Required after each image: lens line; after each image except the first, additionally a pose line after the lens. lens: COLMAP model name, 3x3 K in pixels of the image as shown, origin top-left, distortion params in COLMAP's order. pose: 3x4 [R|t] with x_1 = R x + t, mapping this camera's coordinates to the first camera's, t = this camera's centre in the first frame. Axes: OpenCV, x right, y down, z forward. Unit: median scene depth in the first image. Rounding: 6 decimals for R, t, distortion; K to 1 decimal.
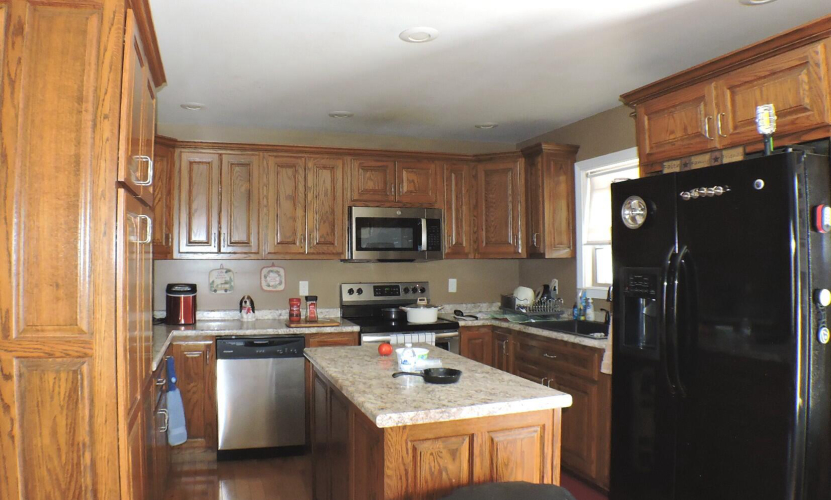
lens RADIAL K [[559.1, 0, 364.4], [0, 559.1, 226.2], [0, 0, 1]] dist [-0.137947, 0.002396]
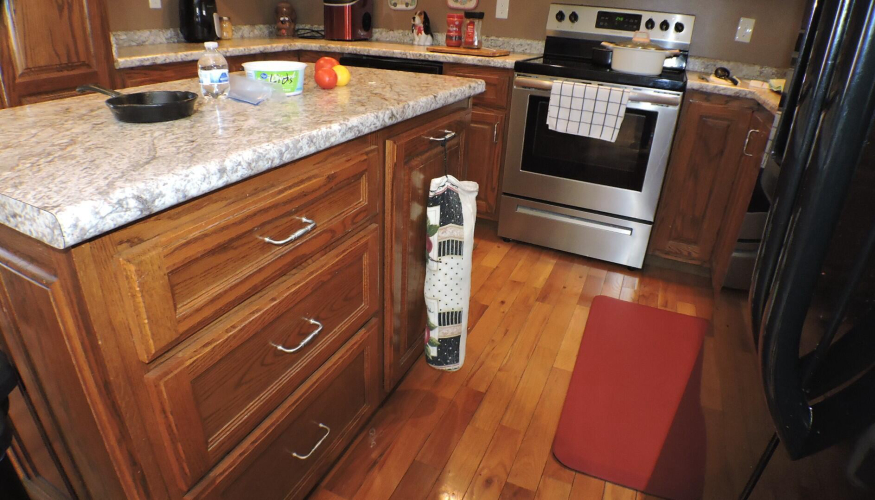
lens RADIAL K [[492.6, 0, 437.5], [0, 492.6, 250.0], [0, 0, 1]] dist [-0.132919, 0.023098]
pose [[0.742595, 0.330113, -0.582733, 0.335943], [-0.014252, 0.877679, 0.479036, 0.107108], [0.669589, -0.347425, 0.656465, 0.494719]]
